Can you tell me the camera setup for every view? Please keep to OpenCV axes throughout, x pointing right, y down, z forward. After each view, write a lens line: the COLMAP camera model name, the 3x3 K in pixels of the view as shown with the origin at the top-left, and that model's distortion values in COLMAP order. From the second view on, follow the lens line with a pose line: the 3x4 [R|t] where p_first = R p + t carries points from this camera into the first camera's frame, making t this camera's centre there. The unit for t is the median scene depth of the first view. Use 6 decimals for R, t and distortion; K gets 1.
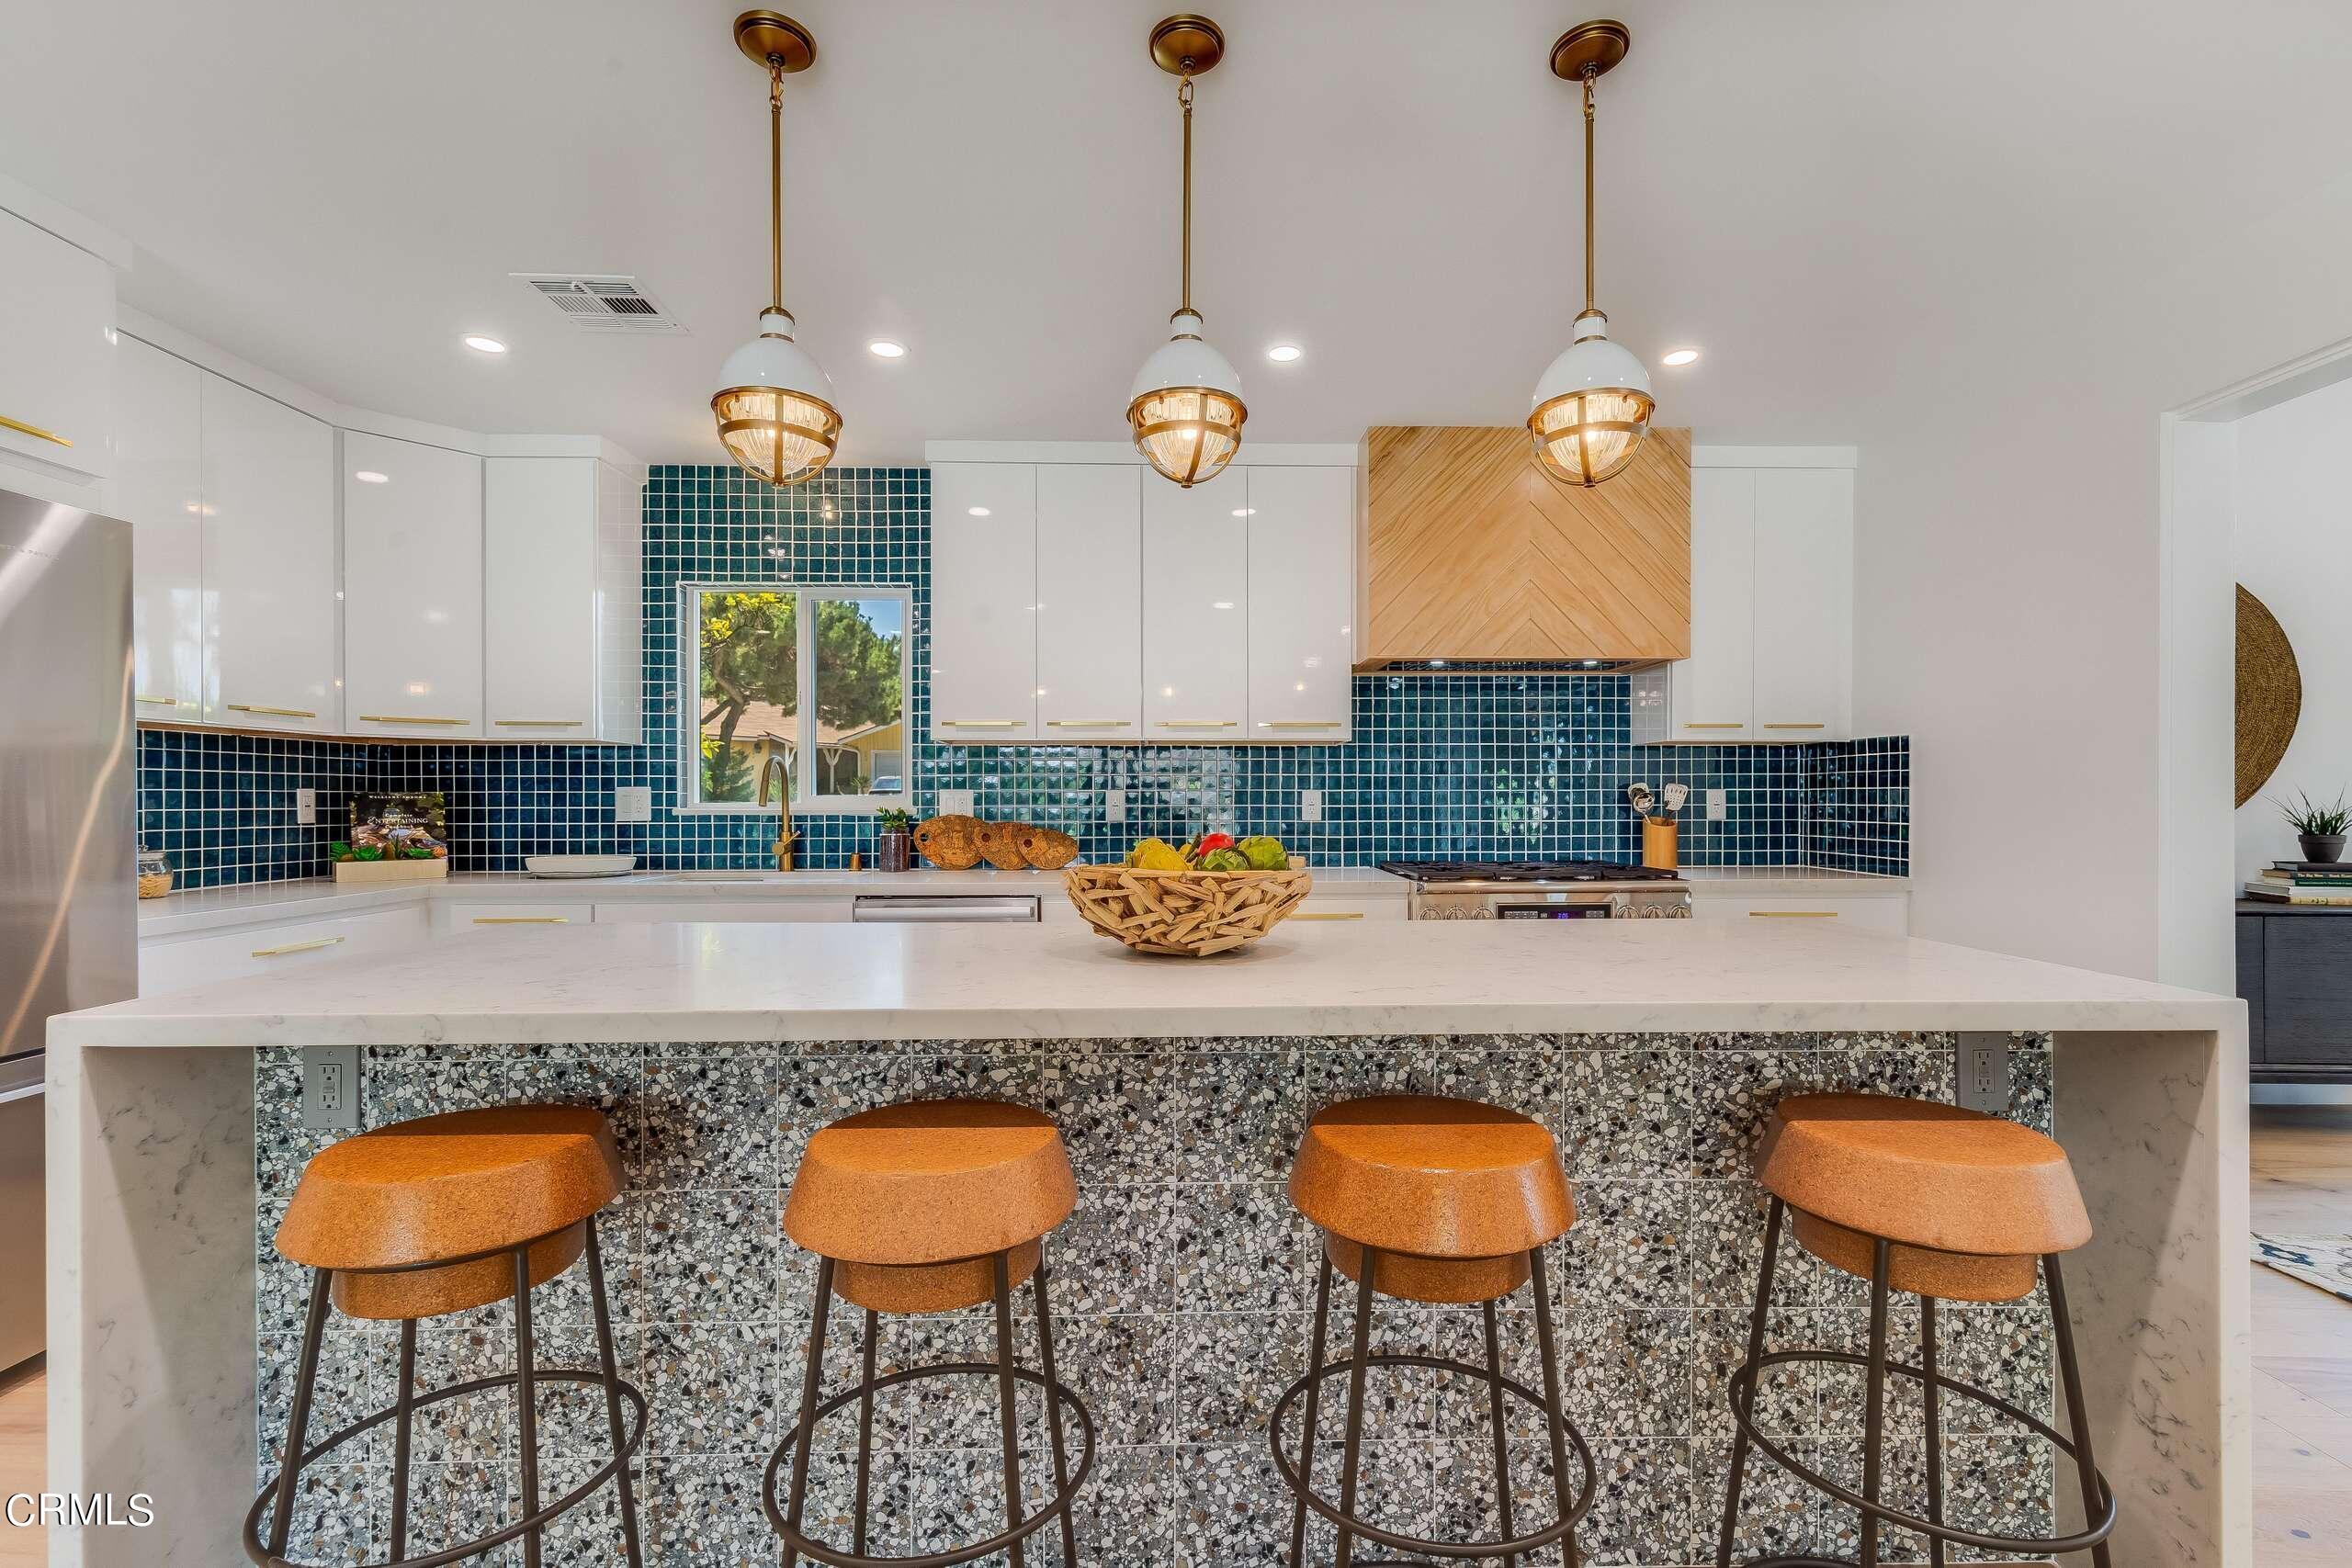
lens RADIAL K [[1034.6, 0, 1204.0], [0, 1034.6, 790.0], [0, 0, 1]] dist [0.004355, -0.002197]
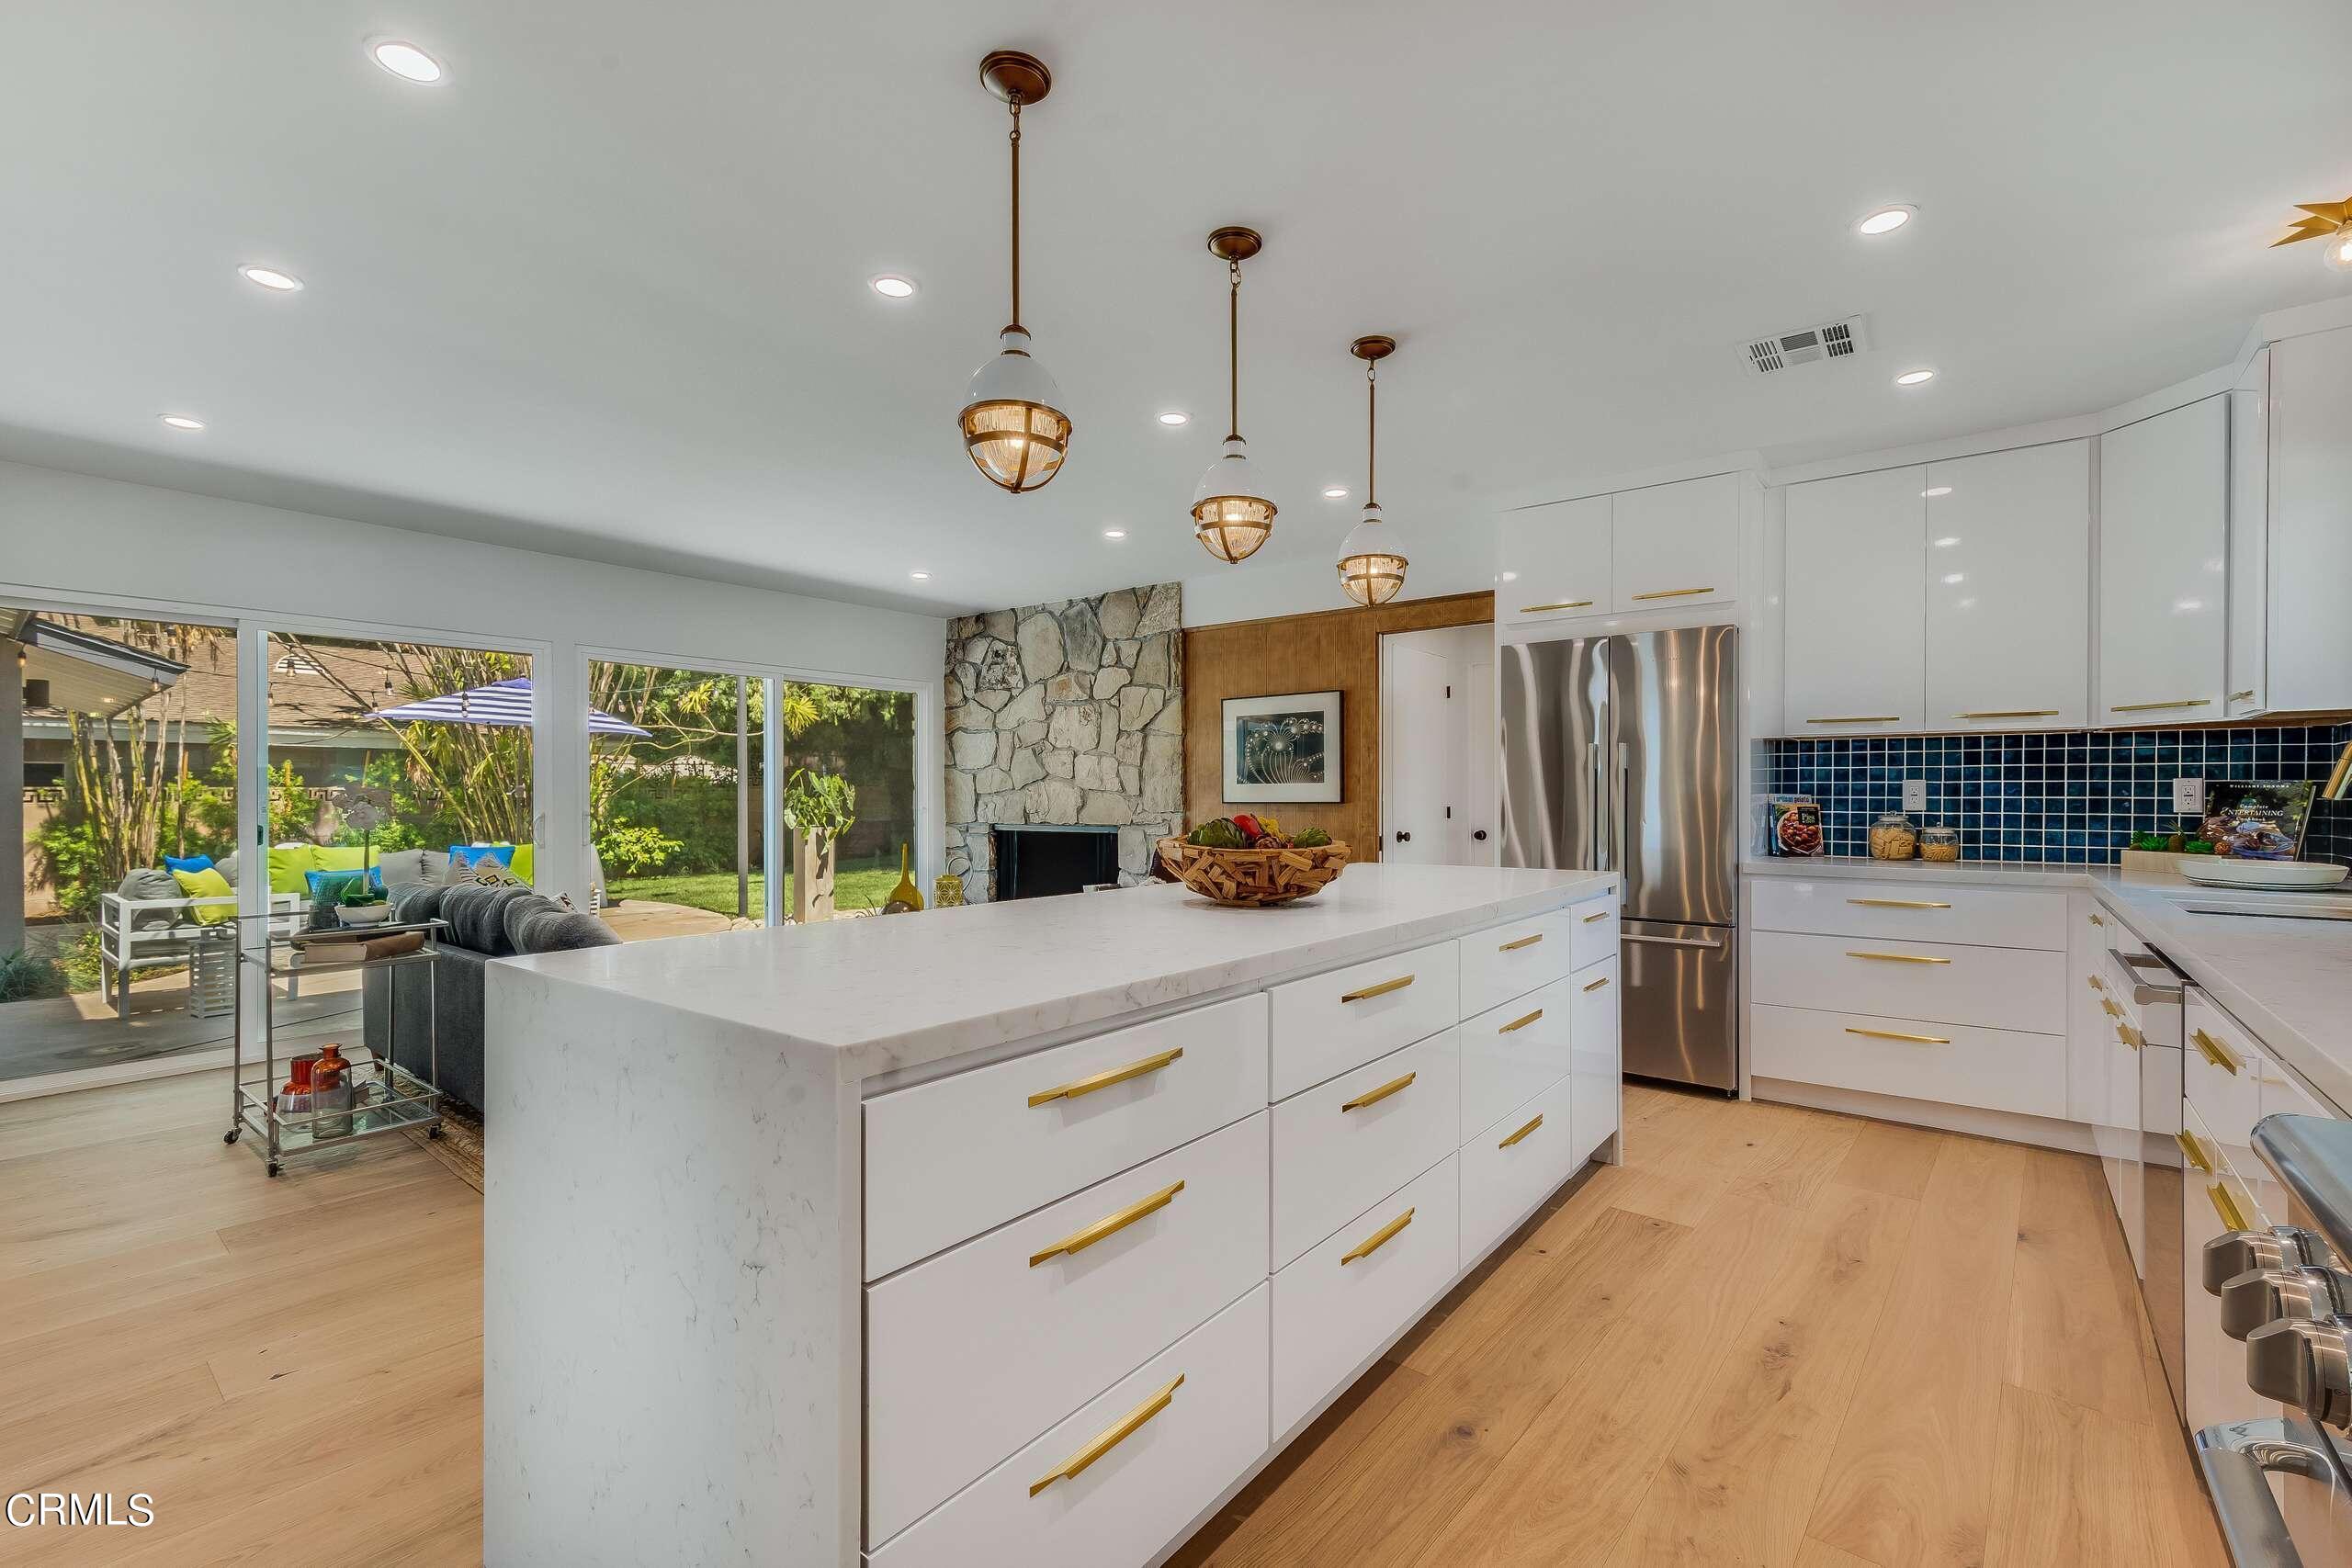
lens RADIAL K [[1034.6, 0, 1194.0], [0, 1034.6, 797.2], [0, 0, 1]] dist [0.004355, -0.002197]
pose [[-0.609016, 0.004107, -0.793147, 0.528070], [0.005775, 0.999983, 0.000743, 0.010713], [0.793137, -0.004128, -0.609029, 0.859771]]
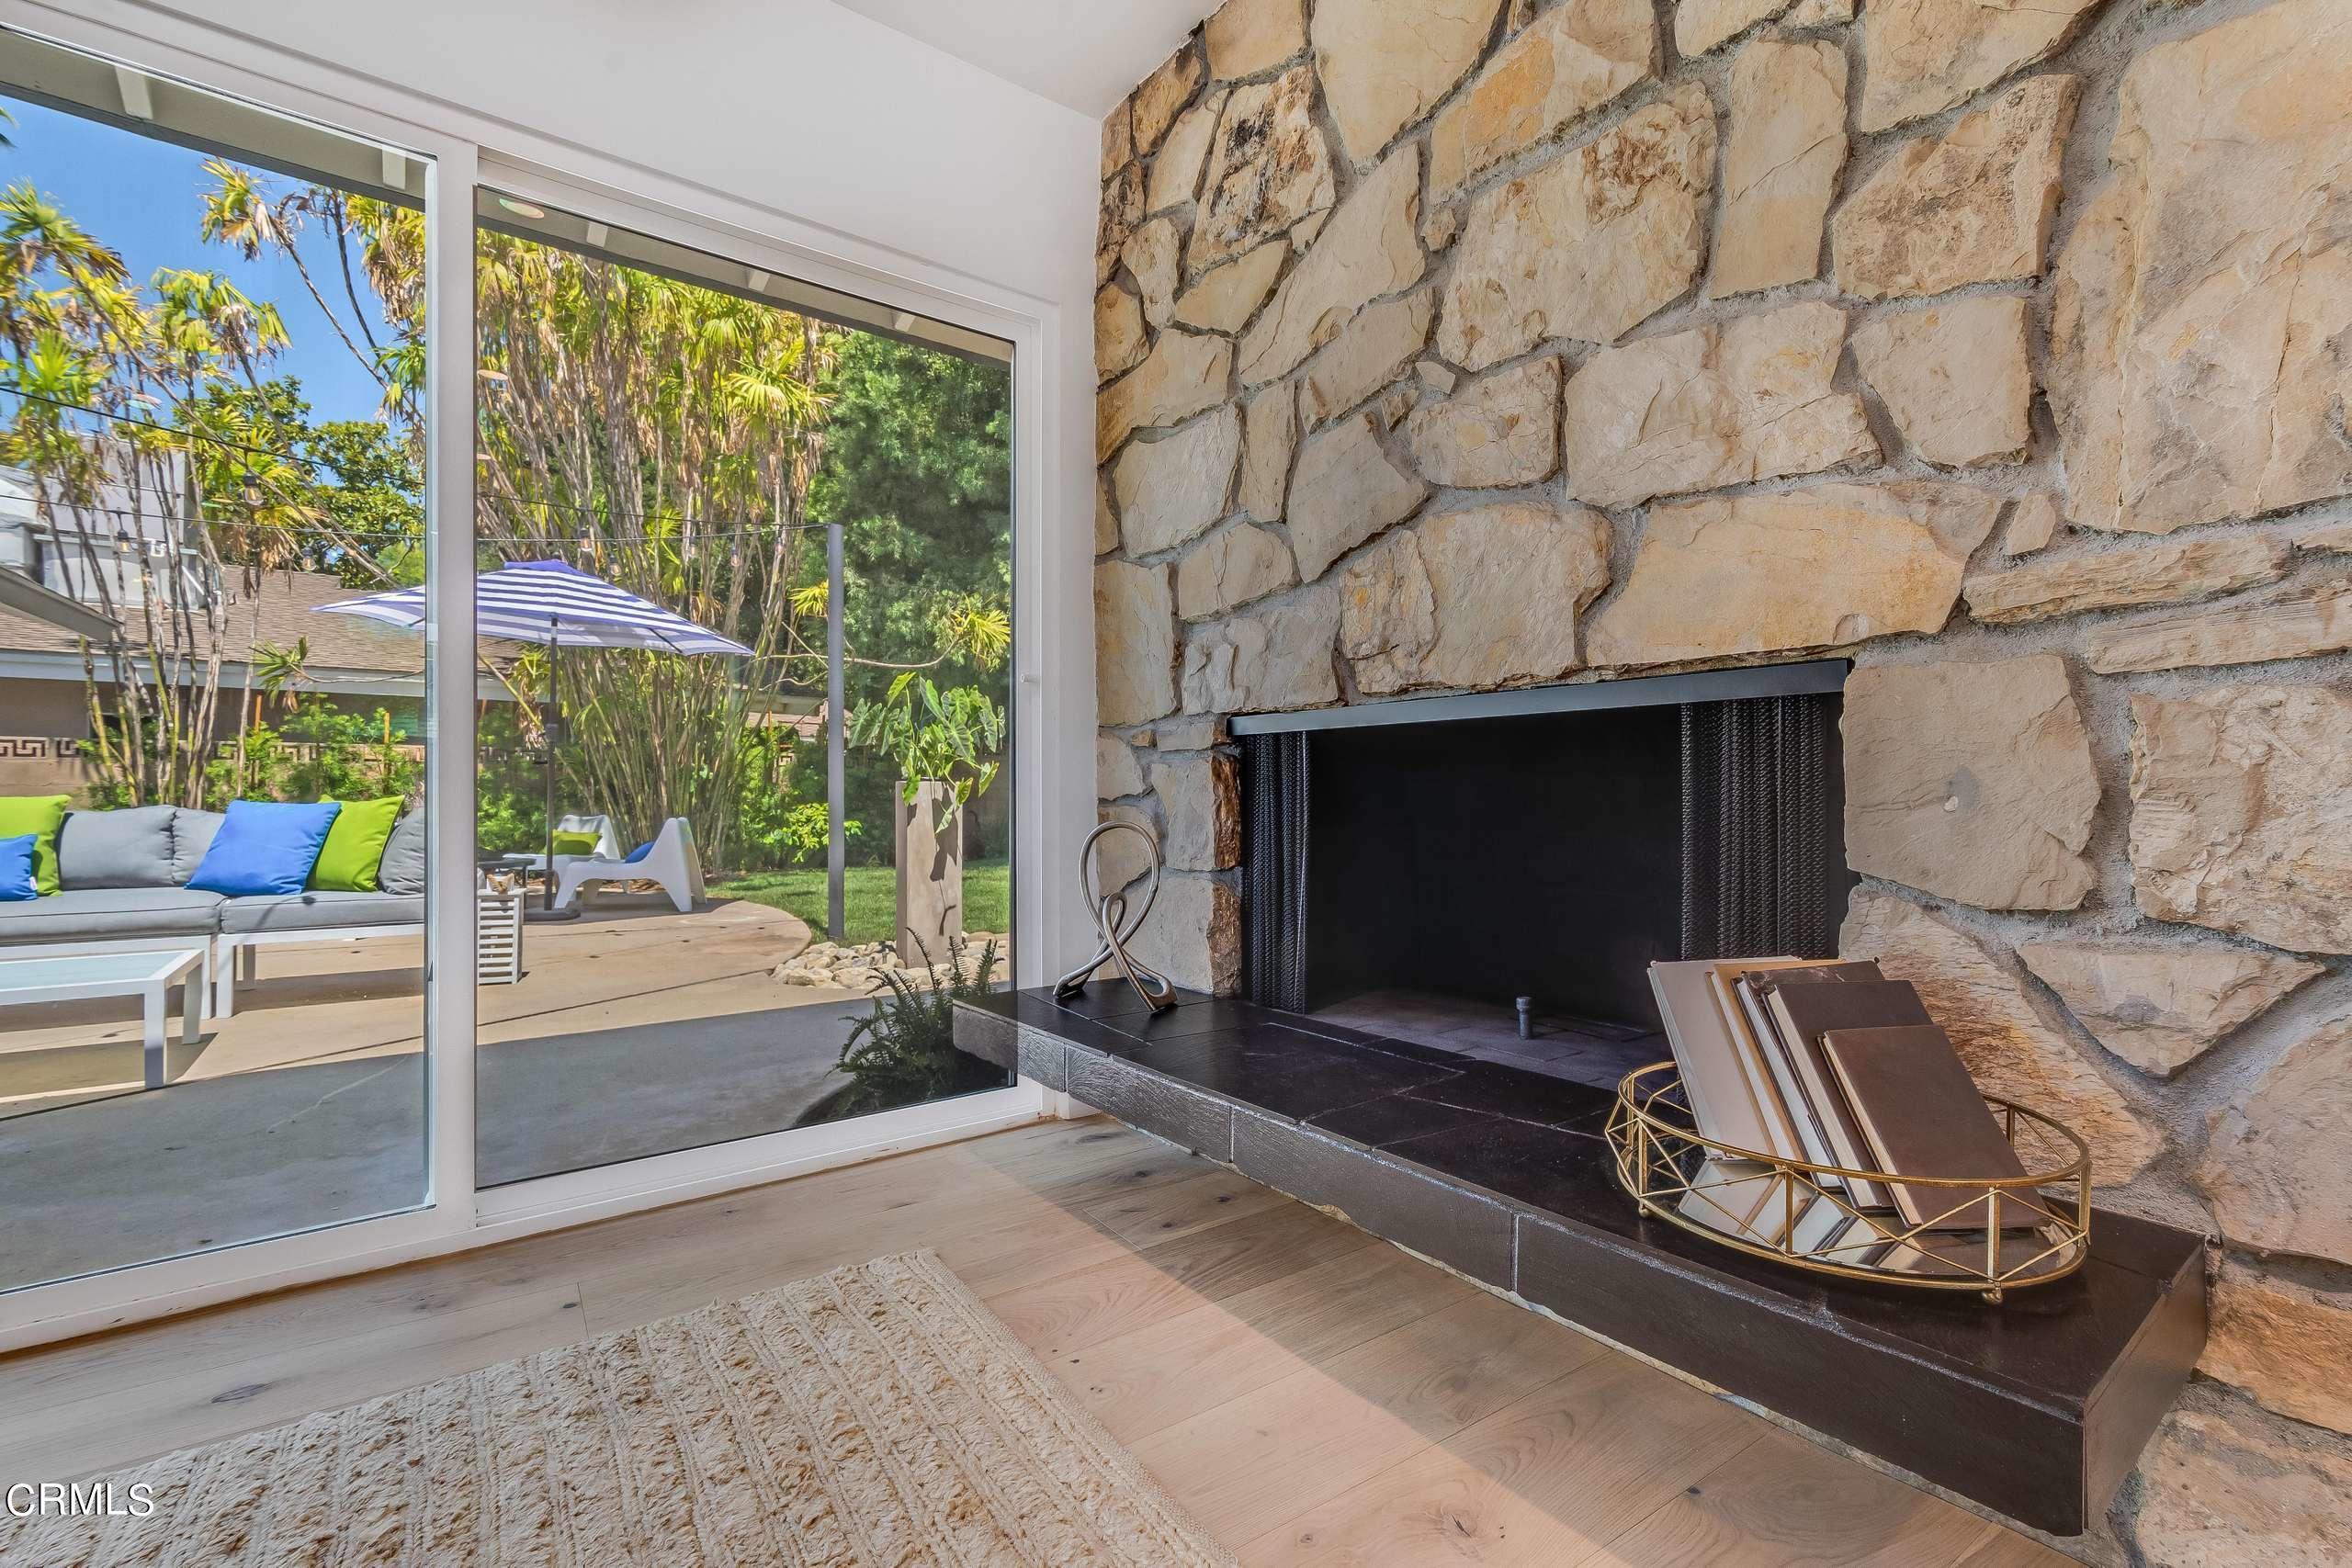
lens RADIAL K [[1034.6, 0, 1191.7], [0, 1034.6, 795.8], [0, 0, 1]] dist [0.004355, -0.002197]
pose [[-0.798608, 0.001017, -0.601850, -0.458425], [0.002713, 0.999994, -0.001910, 0.111278], [0.601845, -0.003158, -0.798607, -0.216691]]
